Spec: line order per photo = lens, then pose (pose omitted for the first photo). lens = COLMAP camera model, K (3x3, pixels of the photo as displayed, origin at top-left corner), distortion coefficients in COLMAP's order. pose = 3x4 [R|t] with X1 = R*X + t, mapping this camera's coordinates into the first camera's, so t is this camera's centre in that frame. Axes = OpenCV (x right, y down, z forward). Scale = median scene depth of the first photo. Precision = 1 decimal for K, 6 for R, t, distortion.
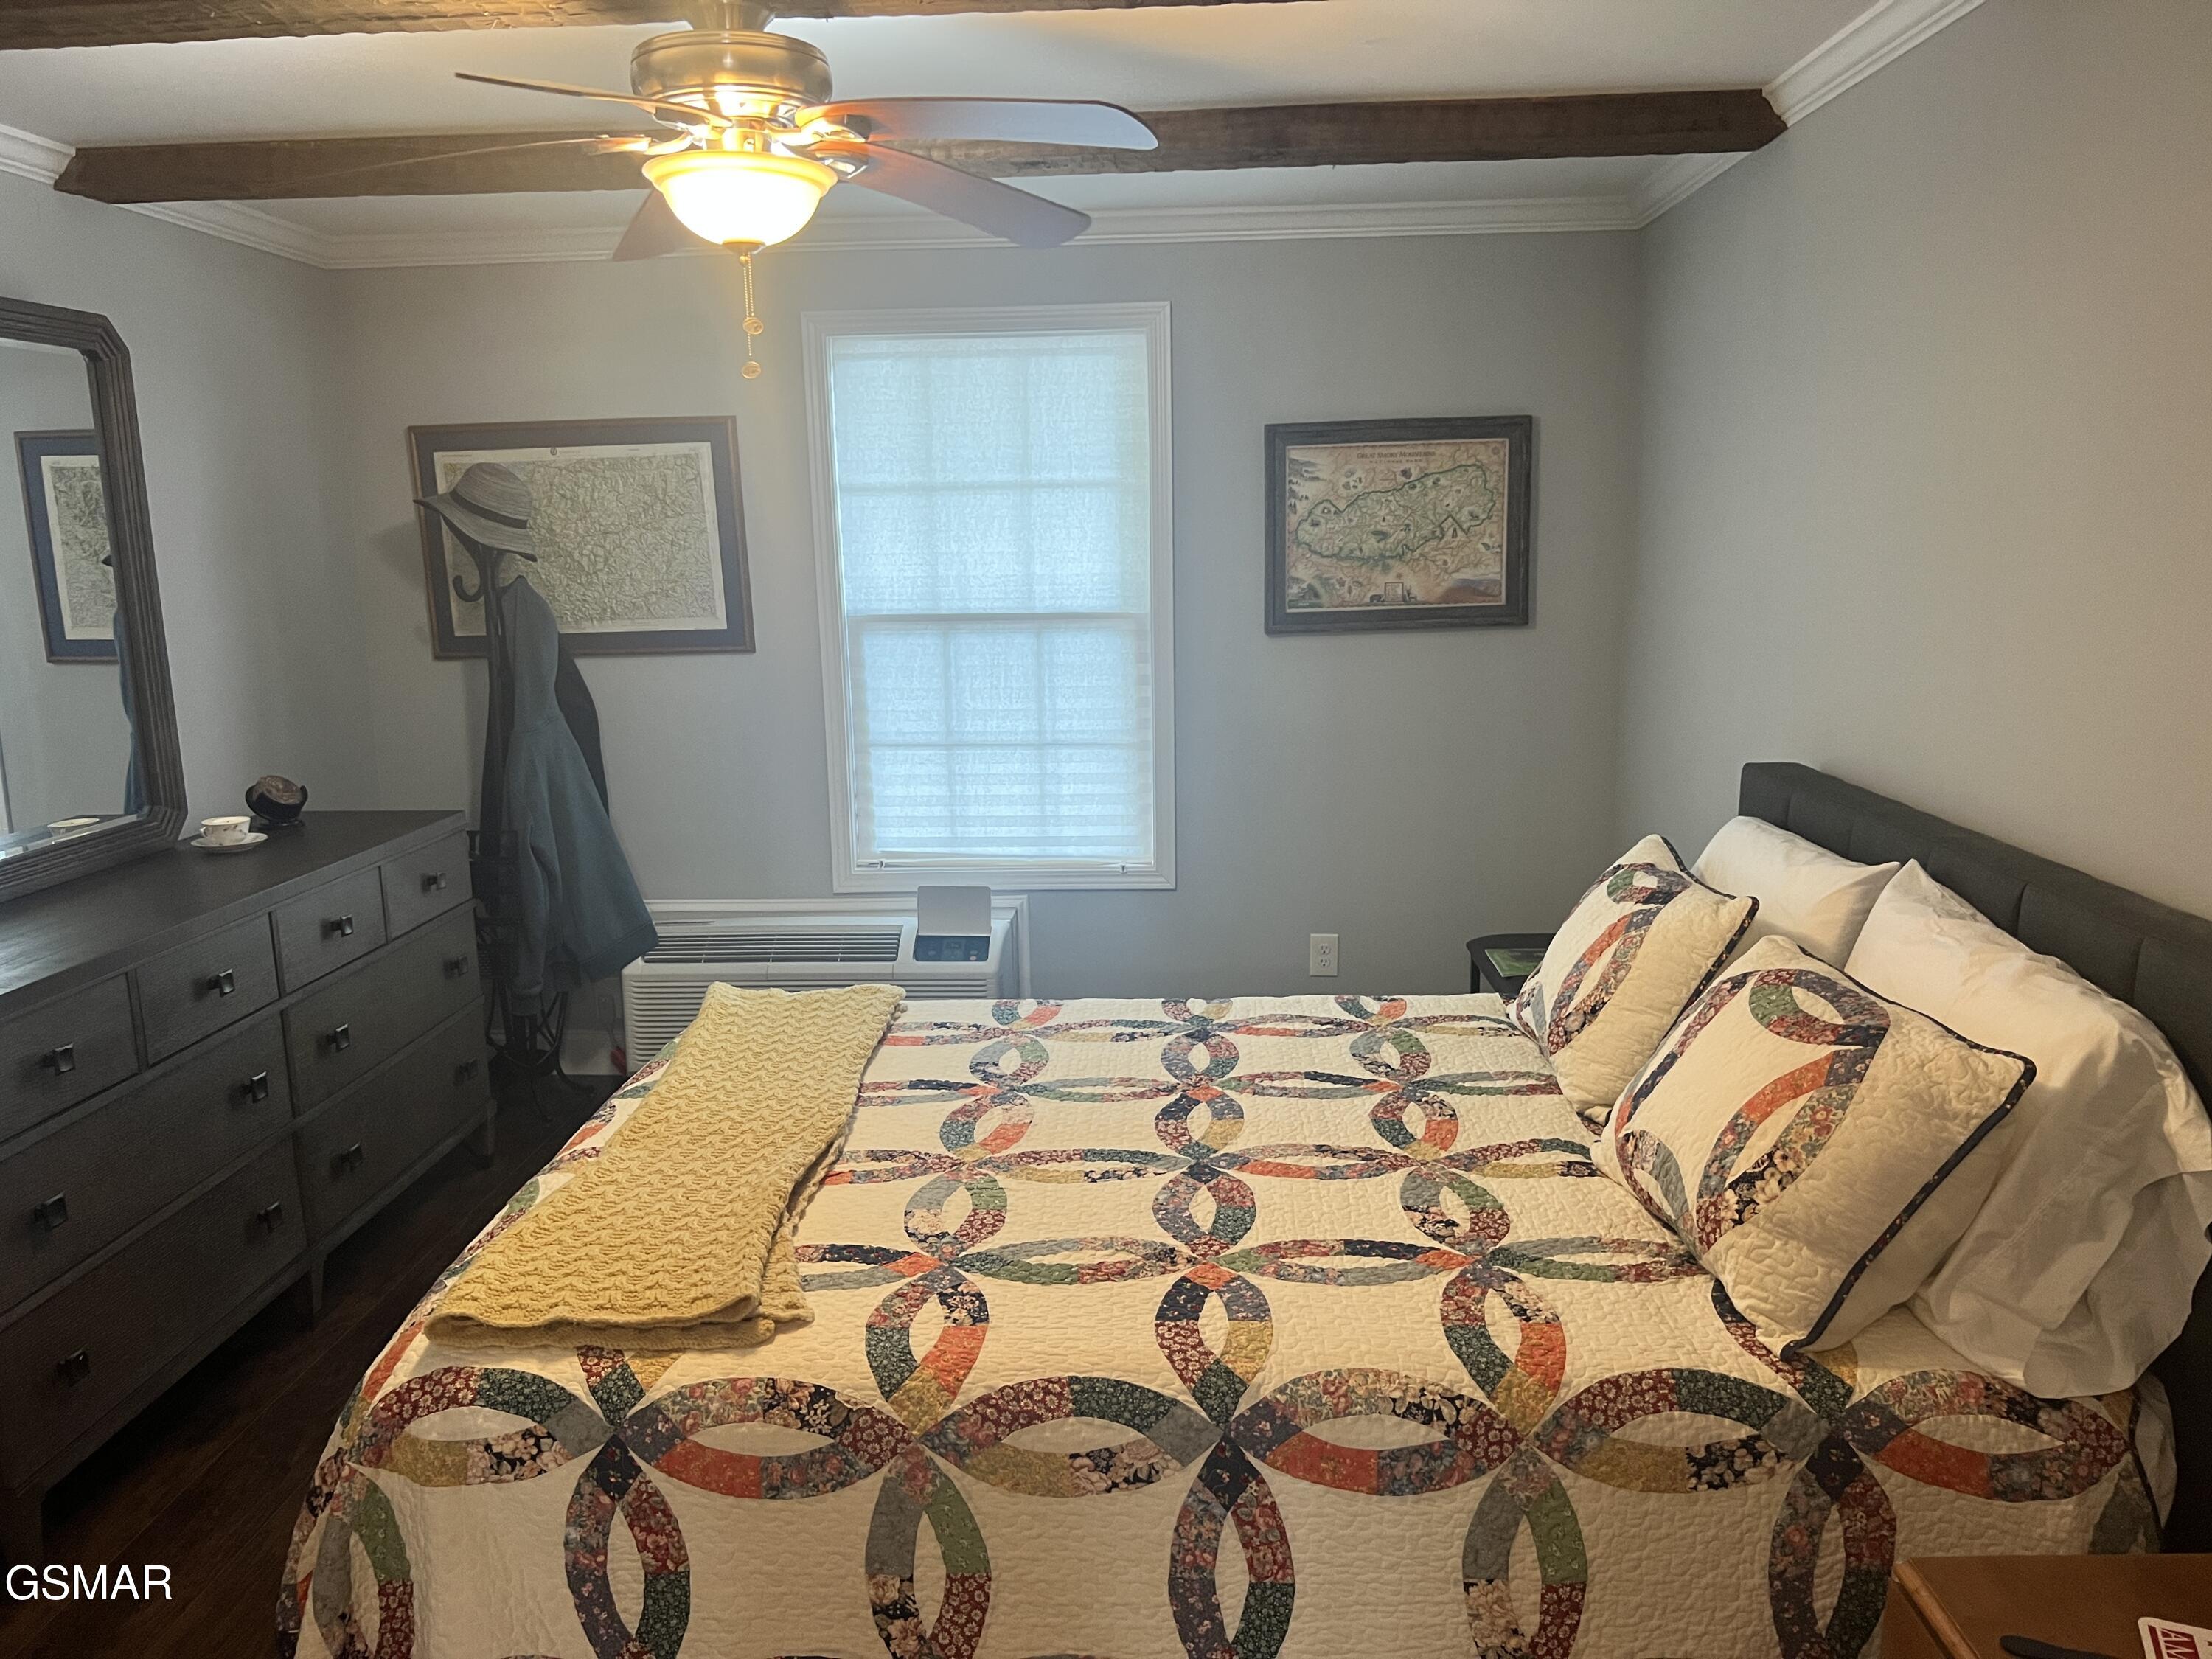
lens RADIAL K [[1661.6, 0, 1079.3], [0, 1661.6, 890.5], [0, 0, 1]] dist [0.092678, -0.179938]
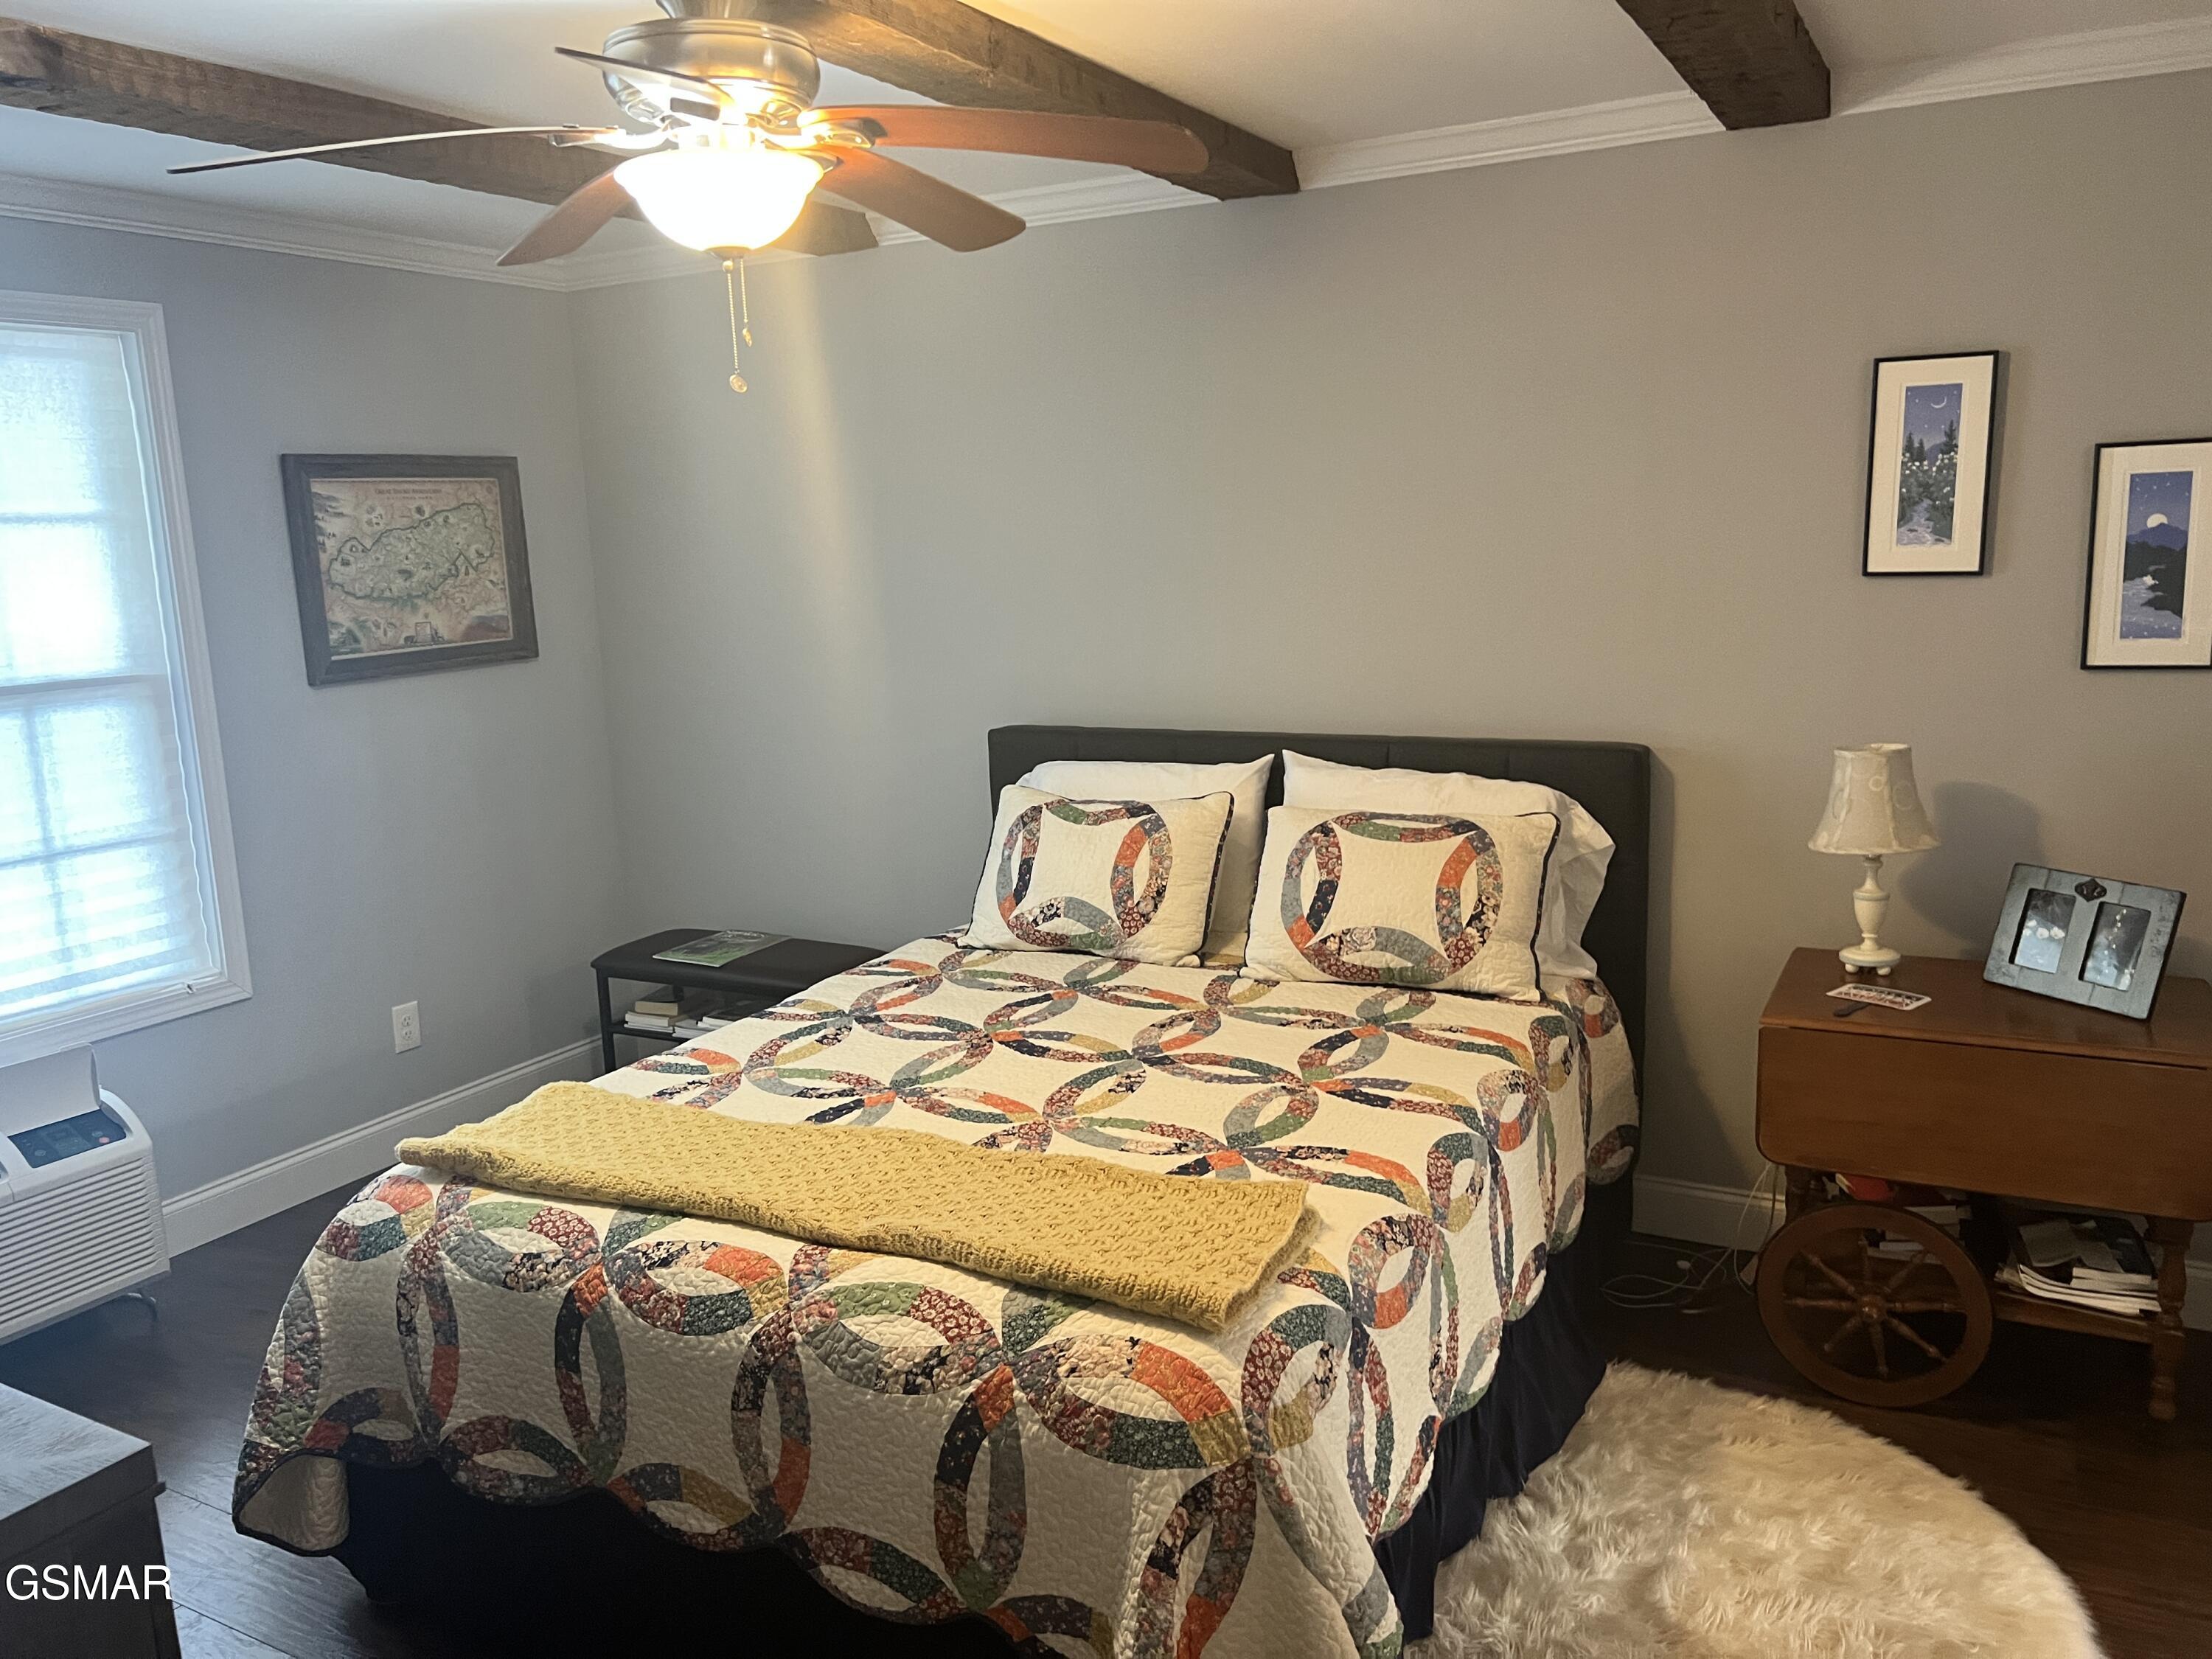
lens RADIAL K [[1677.8, 0, 1112.5], [0, 1677.8, 829.0], [0, 0, 1]] dist [0.173753, -0.188779]
pose [[0.427039, -0.161648, 0.889667, -0.762342], [0.221336, 0.972647, 0.070485, -0.071050], [-0.876726, 0.166815, 0.451136, 0.316610]]
